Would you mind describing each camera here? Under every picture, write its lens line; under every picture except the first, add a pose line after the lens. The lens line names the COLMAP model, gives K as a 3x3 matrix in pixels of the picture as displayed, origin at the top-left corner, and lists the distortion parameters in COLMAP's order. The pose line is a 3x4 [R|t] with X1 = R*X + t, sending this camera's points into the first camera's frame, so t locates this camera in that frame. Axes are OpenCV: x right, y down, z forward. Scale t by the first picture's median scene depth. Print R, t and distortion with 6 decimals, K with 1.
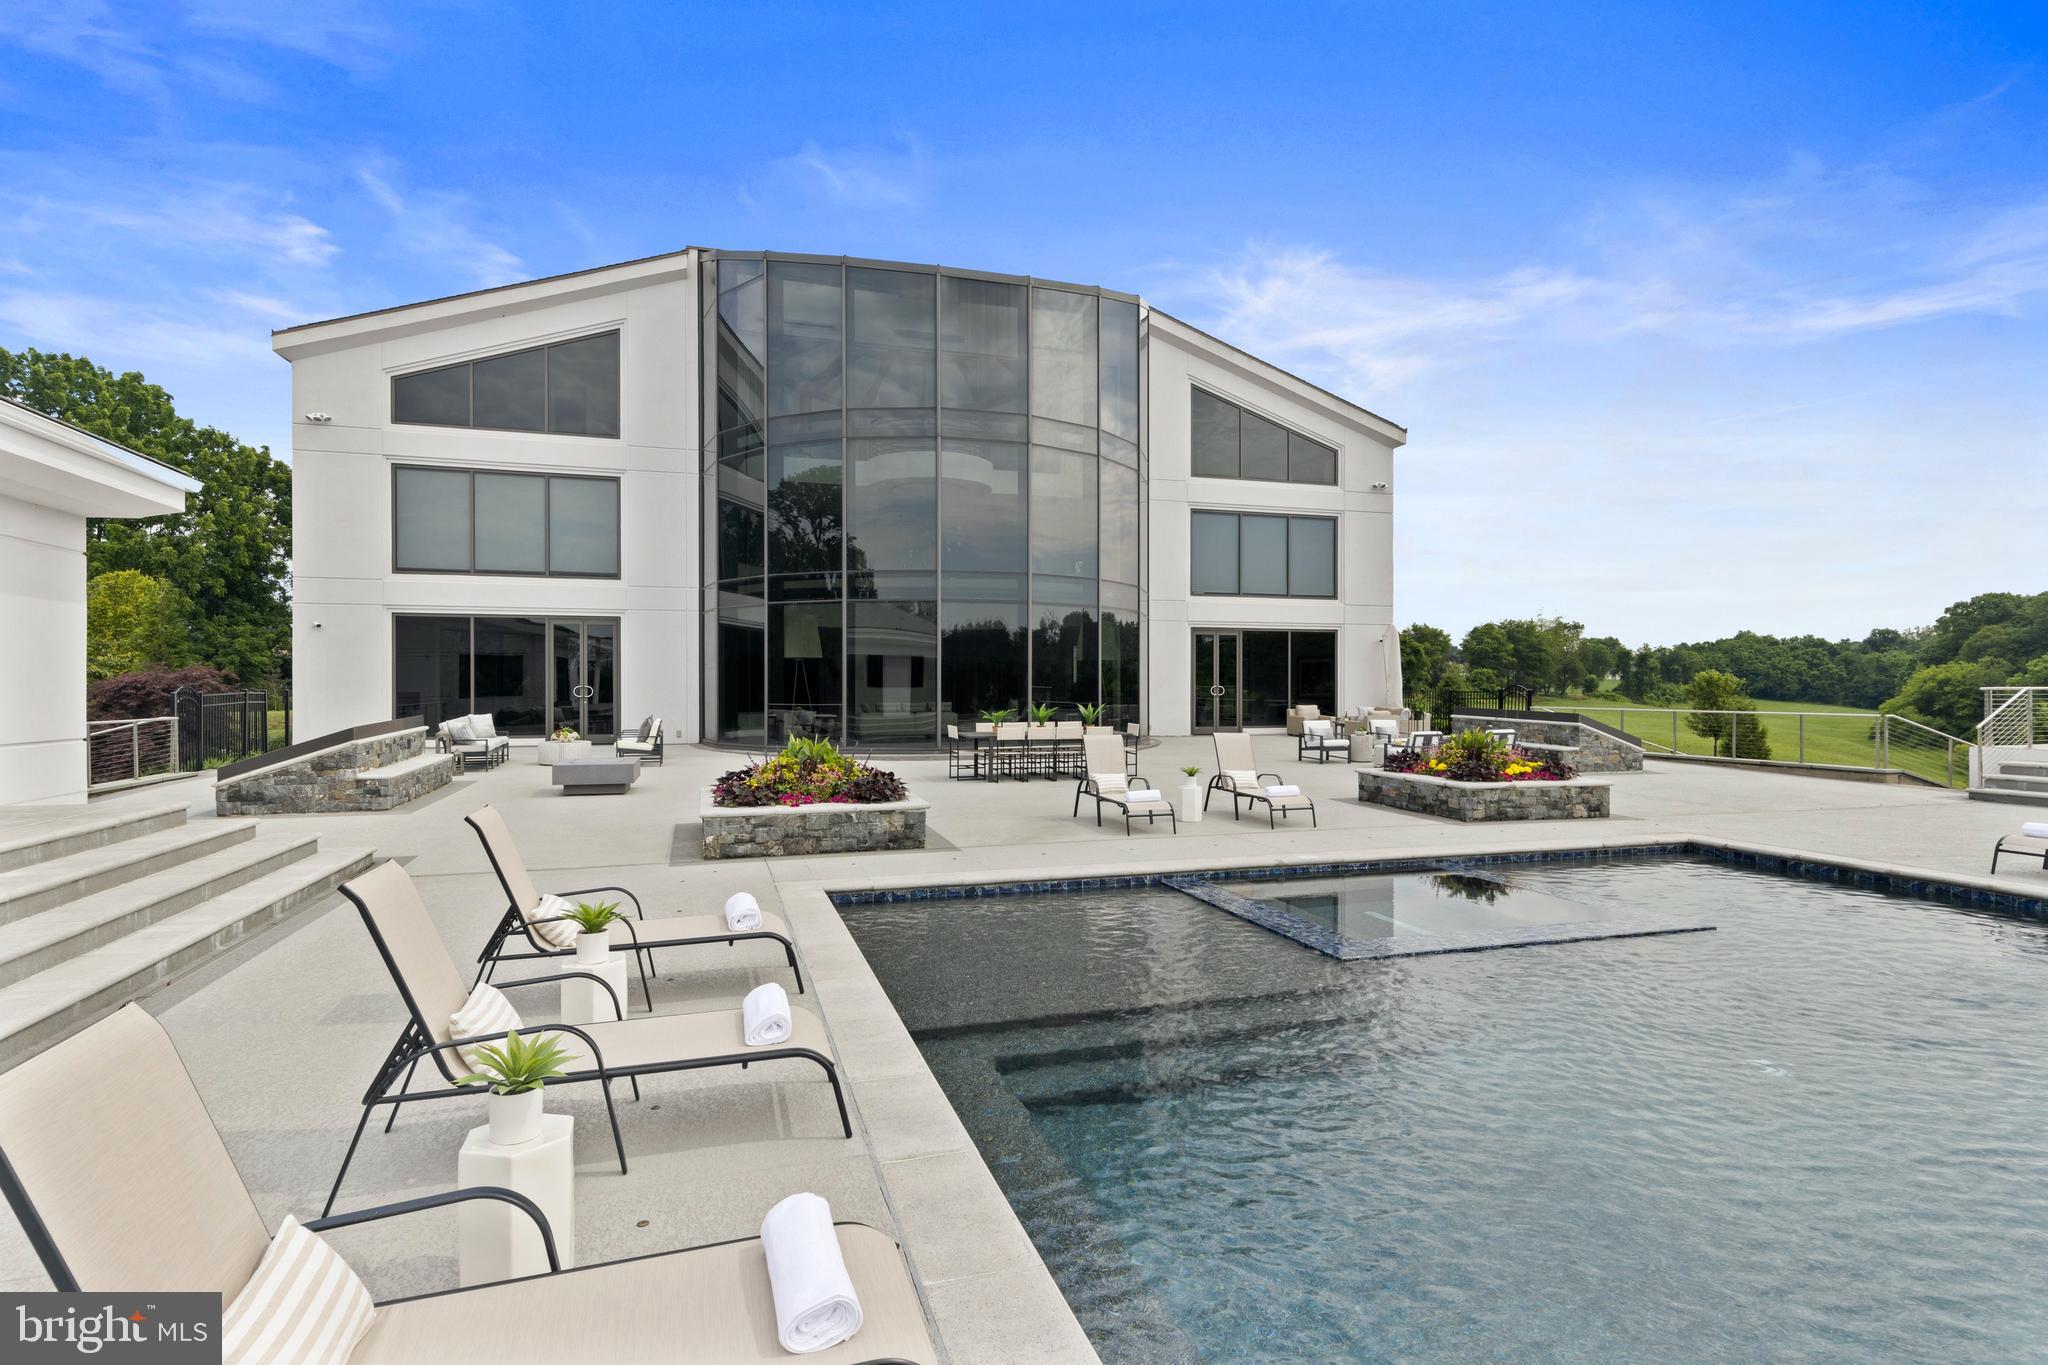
lens RADIAL K [[1042.9, 0, 1029.4], [0, 1042.9, 679.7], [0, 0, 1]] dist [0.010899, -0.001576]
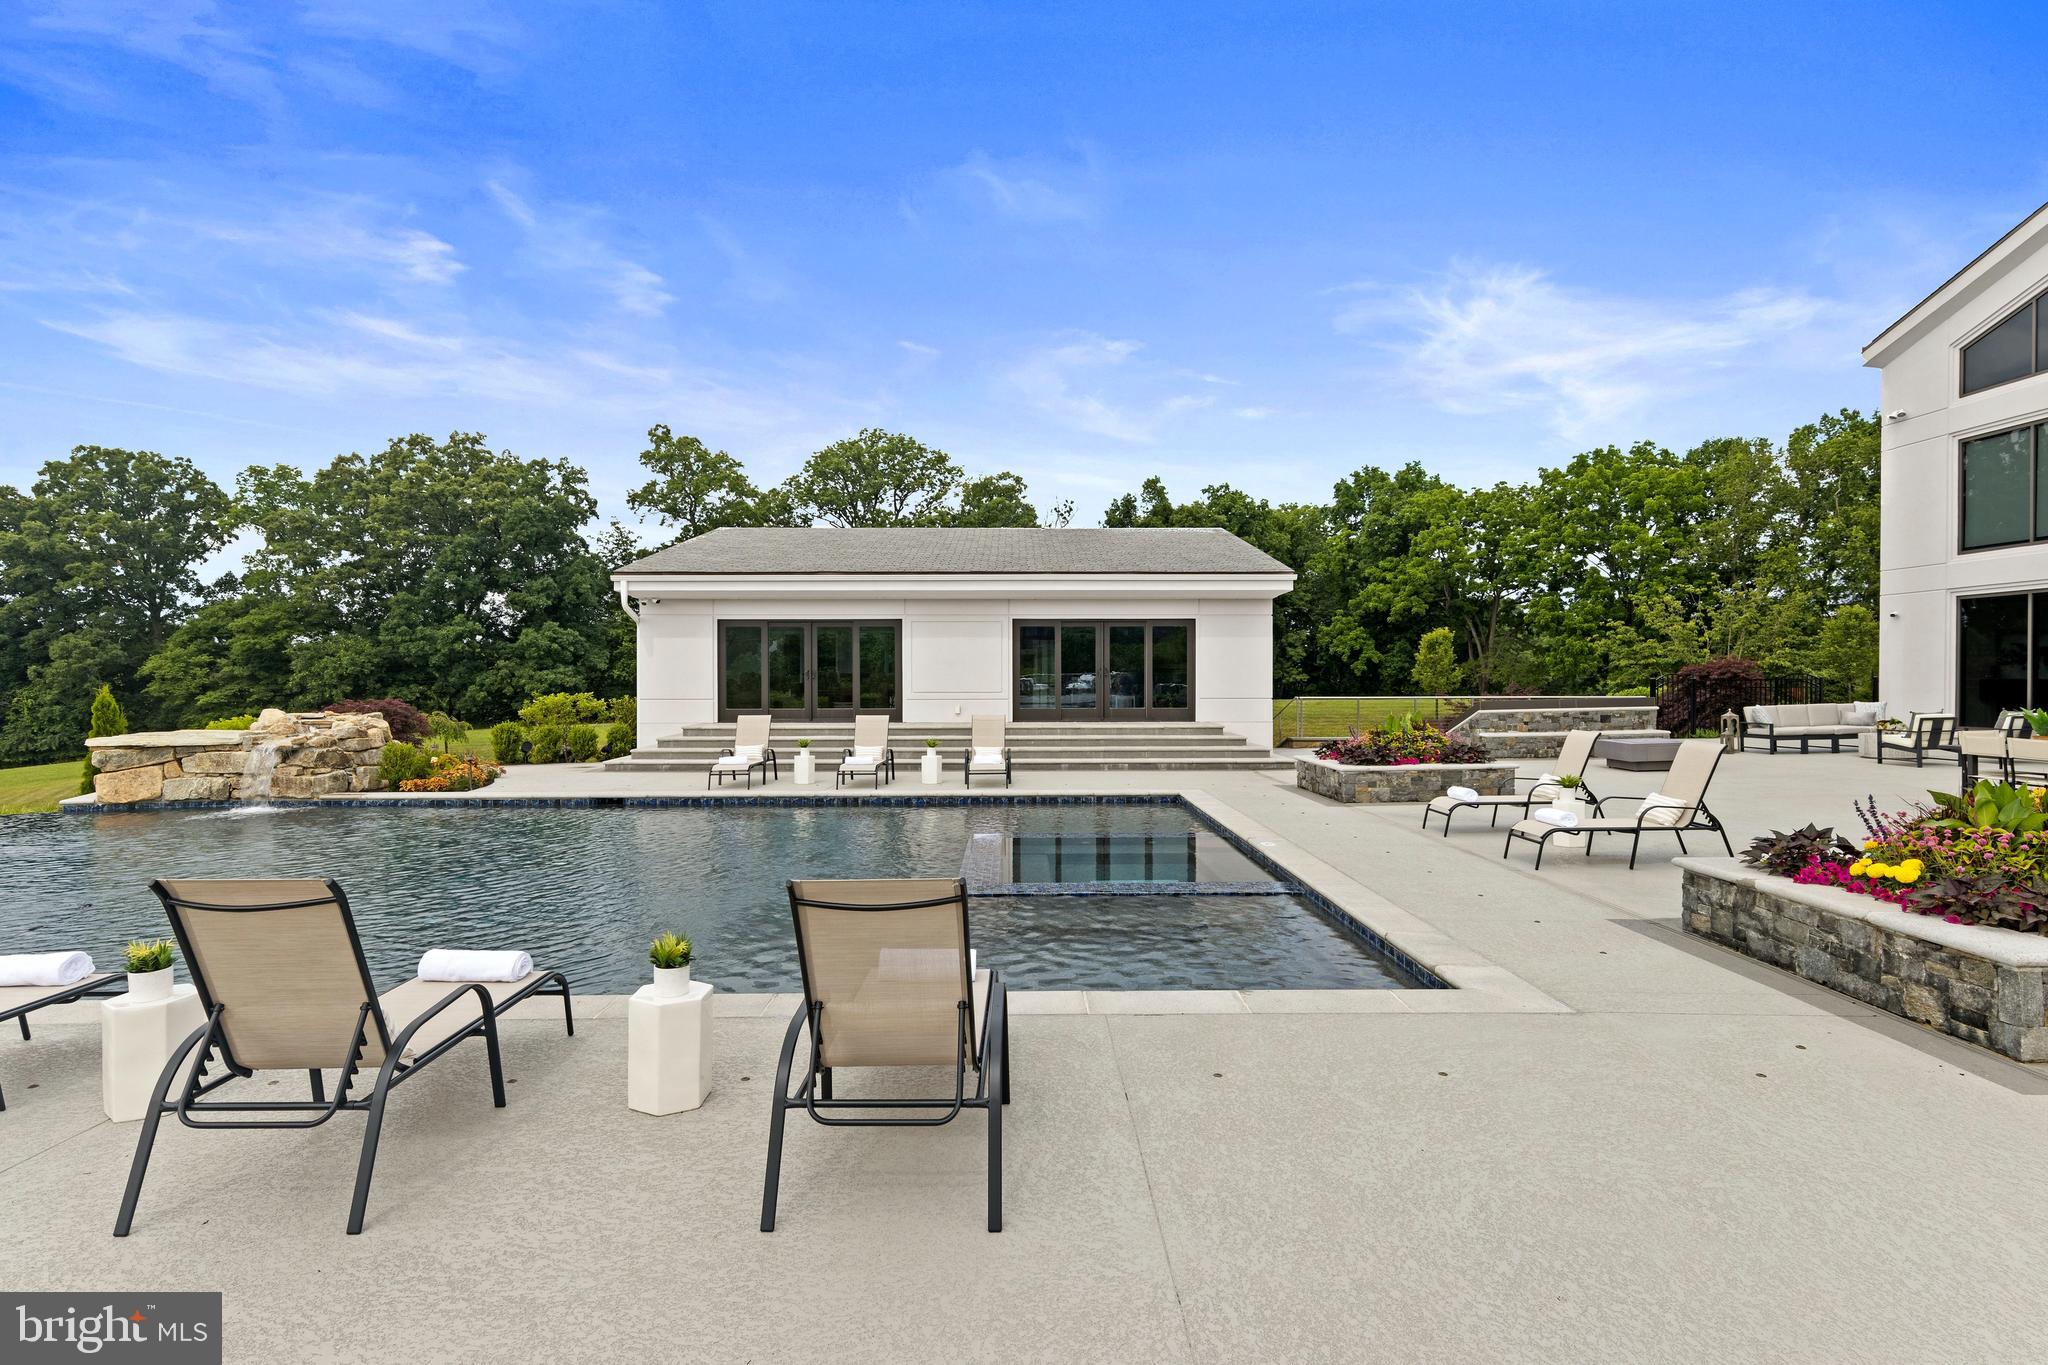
lens RADIAL K [[1042.9, 0, 1029.4], [0, 1042.9, 679.7], [0, 0, 1]] dist [0.010899, -0.001576]
pose [[-0.282506, 0.001702, -0.959264, 0.520570], [0.008329, 0.999965, -0.000678, 0.005221], [0.959229, -0.008182, -0.282510, 0.433665]]
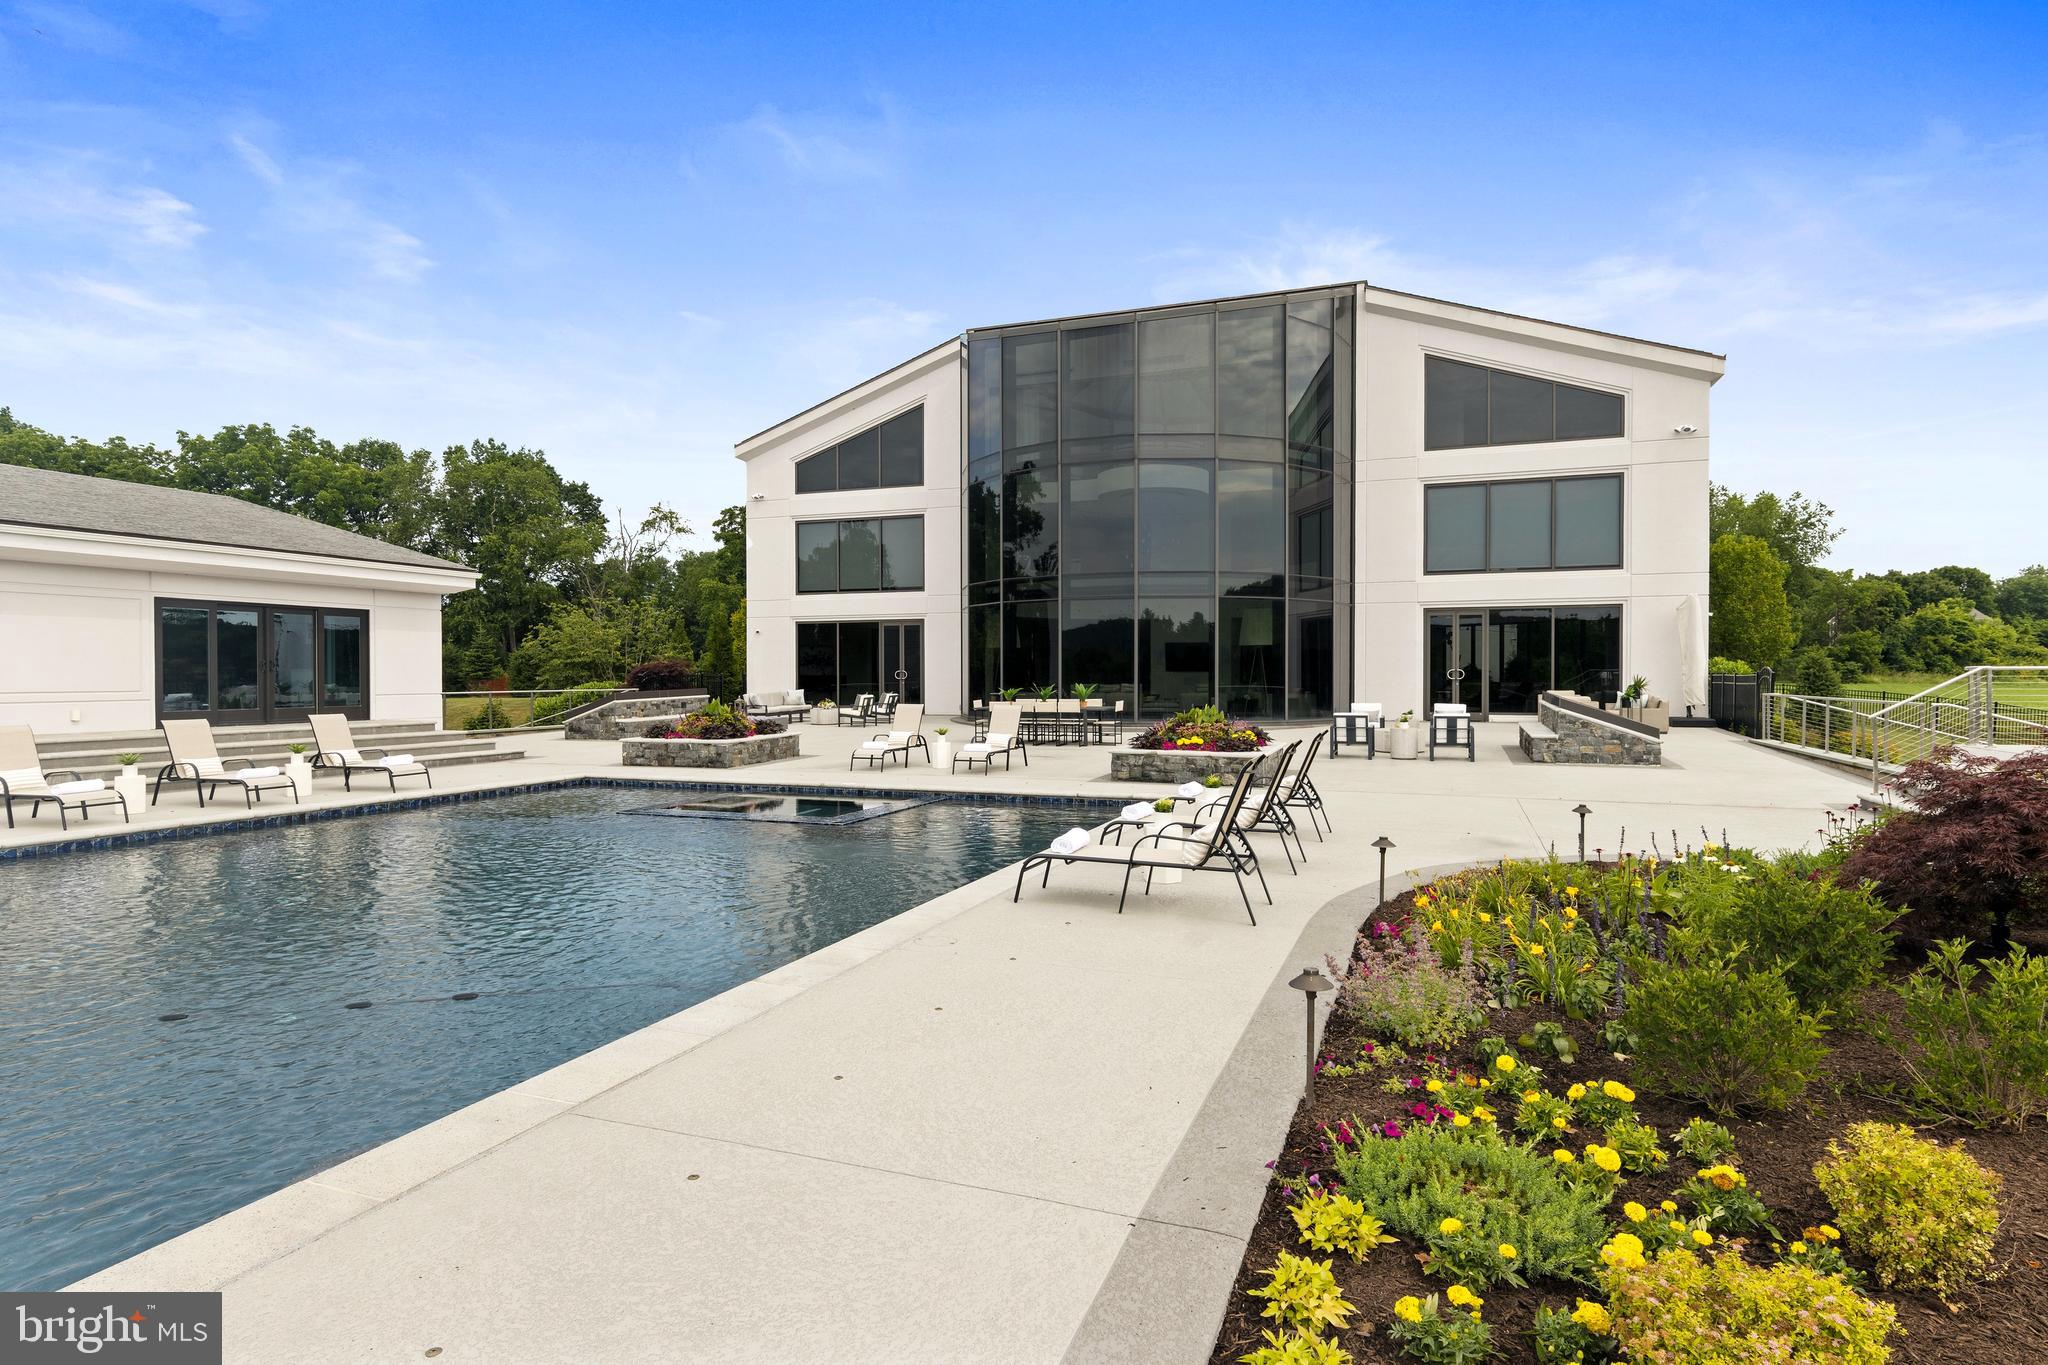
lens RADIAL K [[1102.4, 0, 1028.0], [0, 1102.4, 675.6], [0, 0, 1]] dist [0.007321, 0.000778]
pose [[0.788024, -0.000010, -0.615644, 0.580948], [0.005176, 0.999965, 0.006609, 0.003418], [0.615622, -0.008395, 0.787997, -0.029077]]
